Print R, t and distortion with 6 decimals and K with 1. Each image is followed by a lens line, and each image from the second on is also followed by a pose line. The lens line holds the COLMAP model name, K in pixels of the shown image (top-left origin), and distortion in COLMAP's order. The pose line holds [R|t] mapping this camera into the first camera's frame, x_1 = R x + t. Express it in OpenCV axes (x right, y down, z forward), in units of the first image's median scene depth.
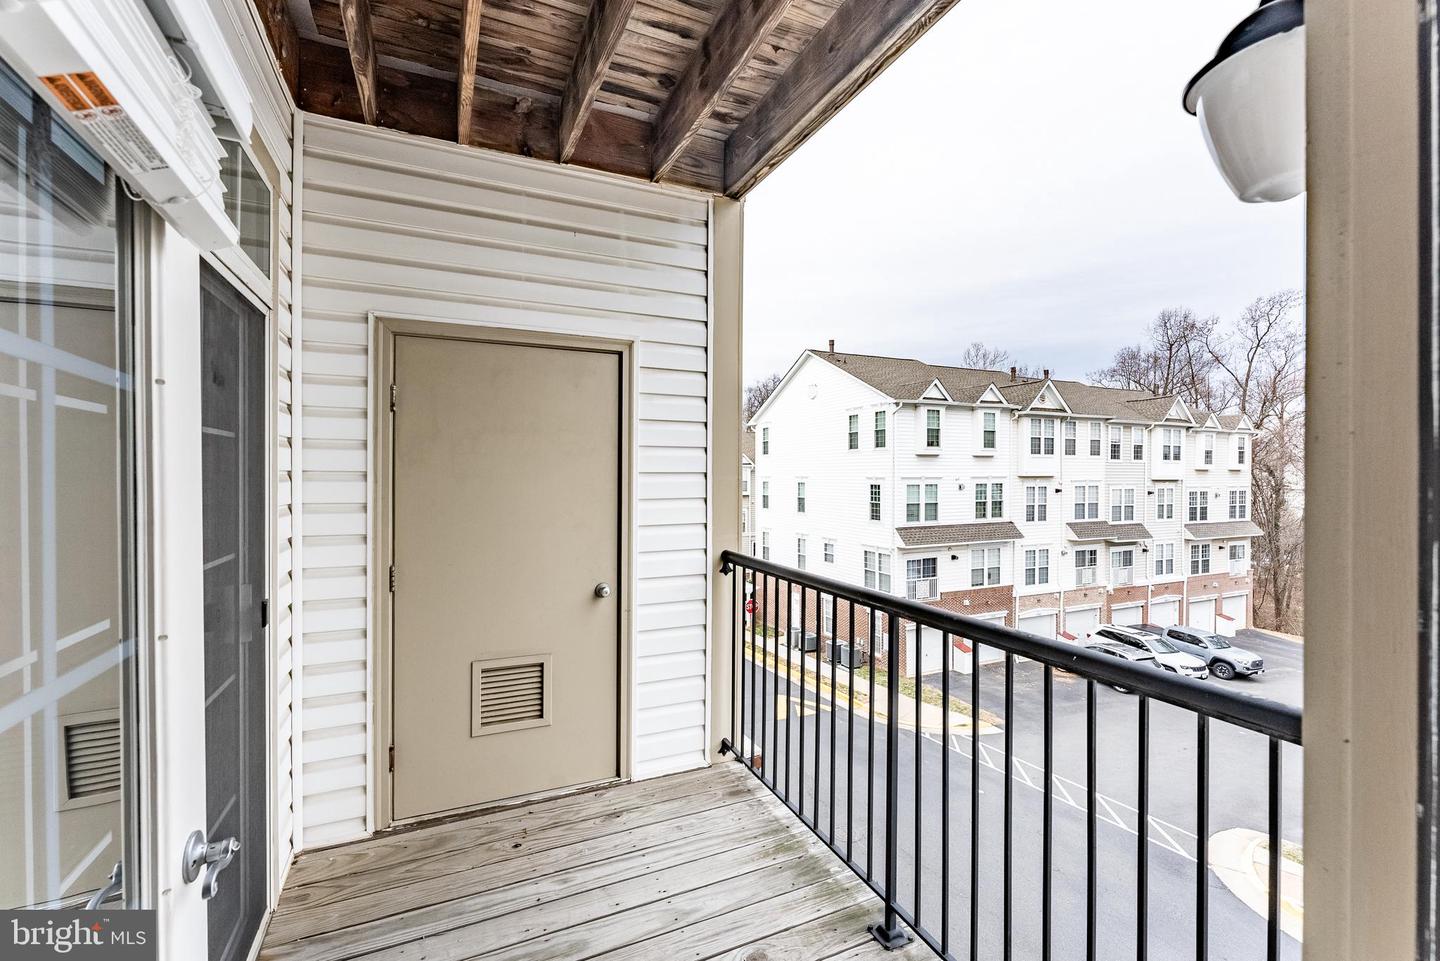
lens RADIAL K [[602.9, 0, 723.6], [0, 602.9, 485.1], [0, 0, 1]] dist [-0.003036, 0.001464]
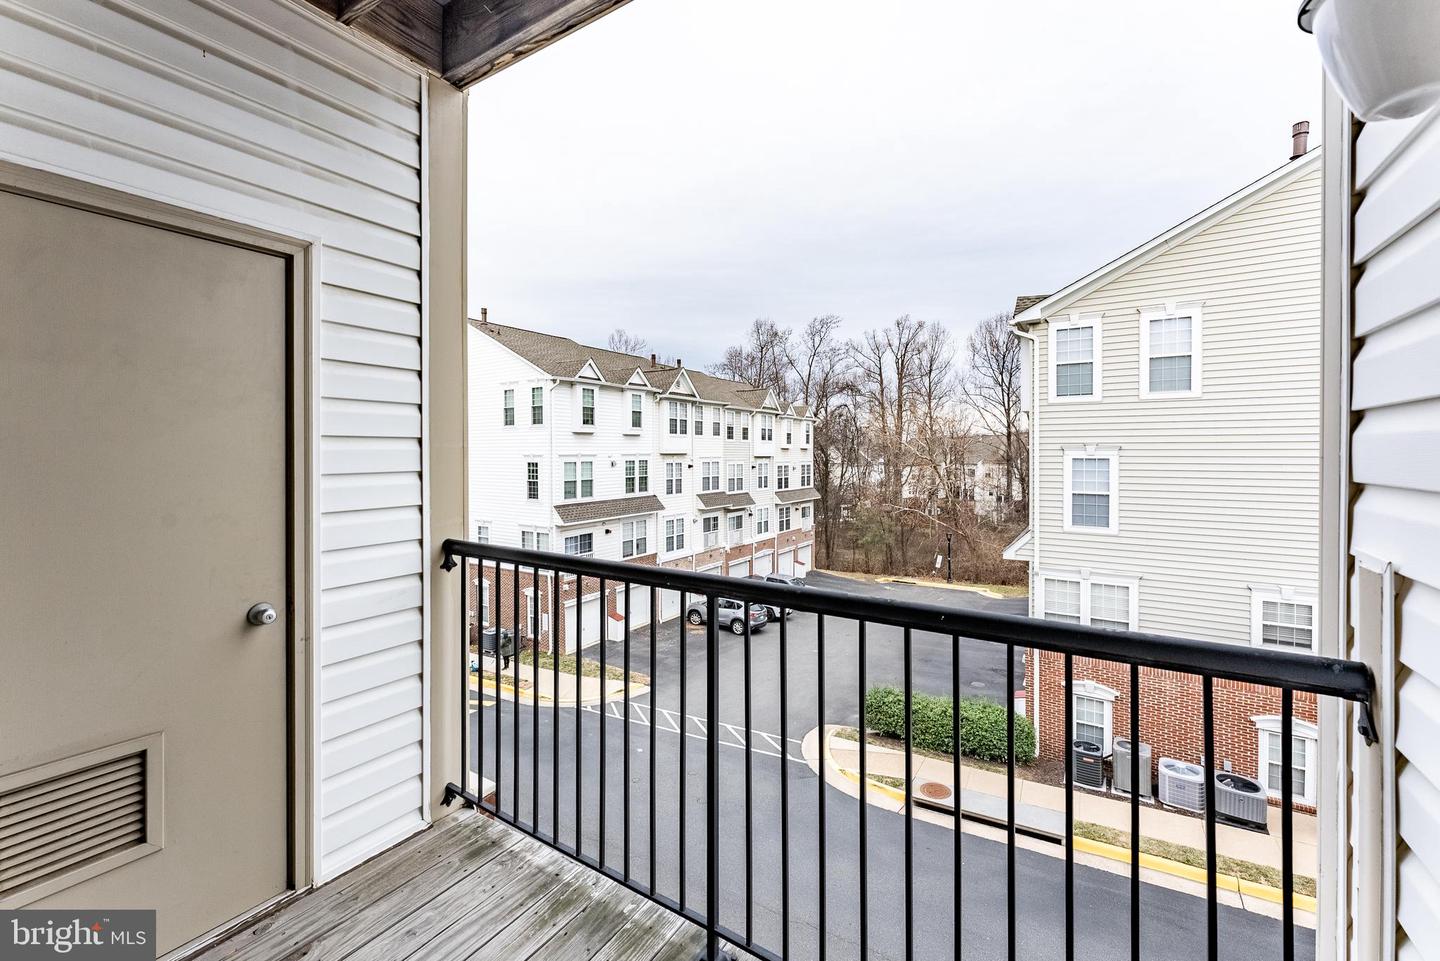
lens RADIAL K [[602.9, 0, 709.1], [0, 602.9, 461.3], [0, 0, 1]] dist [-0.003036, 0.001464]
pose [[0.852094, -0.011232, 0.523268, -0.127409], [0.013528, 0.999908, -0.000566, 0.015206], [-0.523214, 0.007561, 0.852168, 0.187549]]
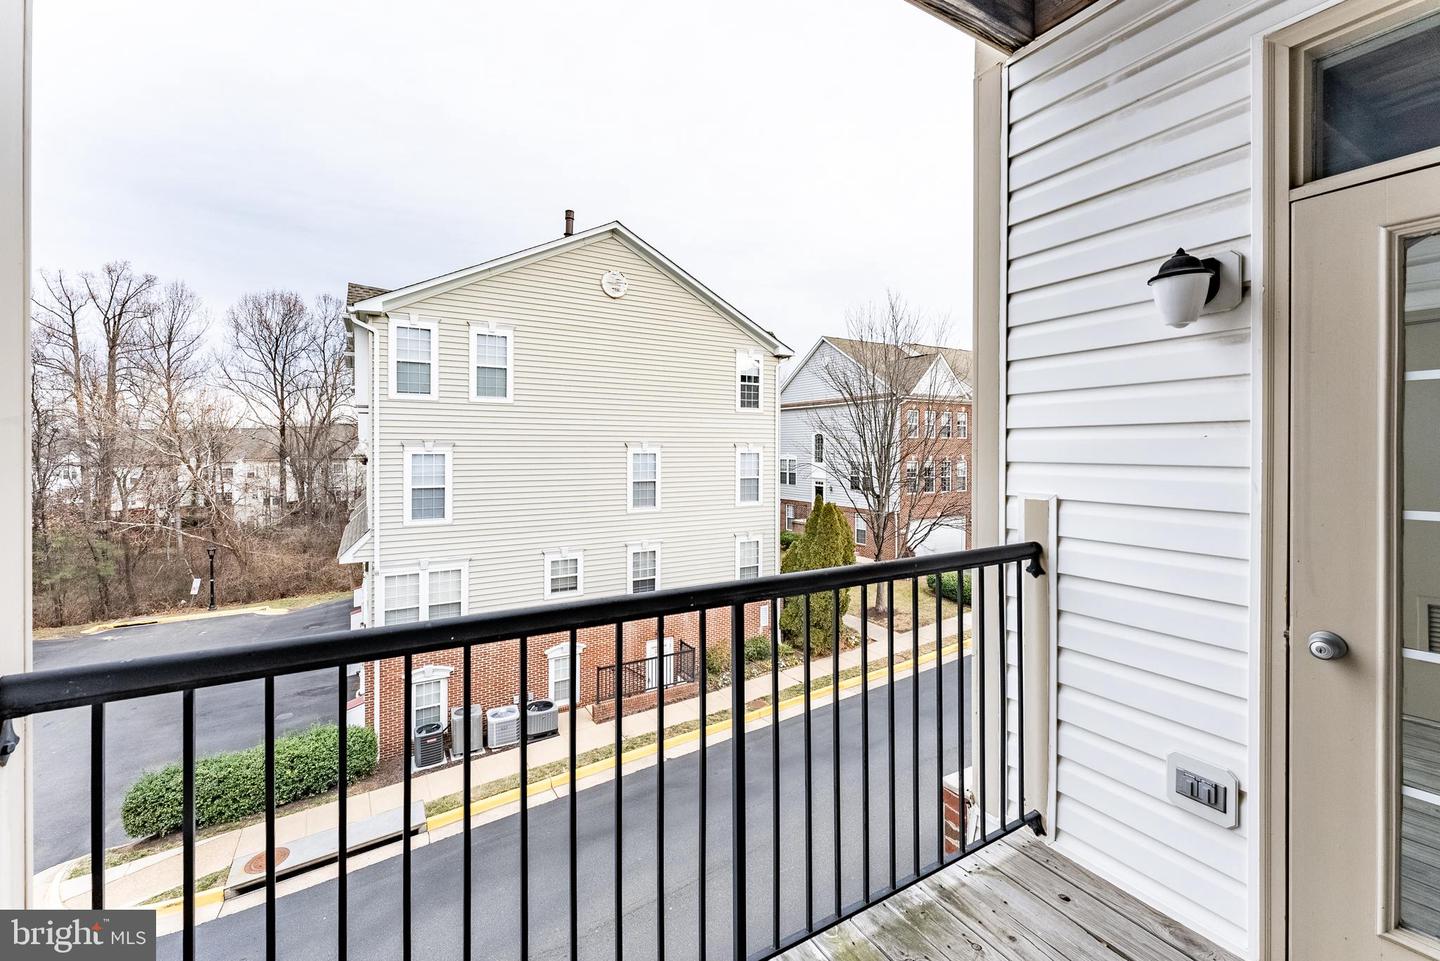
lens RADIAL K [[602.9, 0, 743.8], [0, 602.9, 444.7], [0, 0, 1]] dist [-0.003036, 0.001464]
pose [[-0.118728, 0.002096, 0.992925, -0.556172], [0.019609, 0.999808, 0.000235, -0.002919], [-0.992733, 0.019498, -0.118747, 0.951123]]
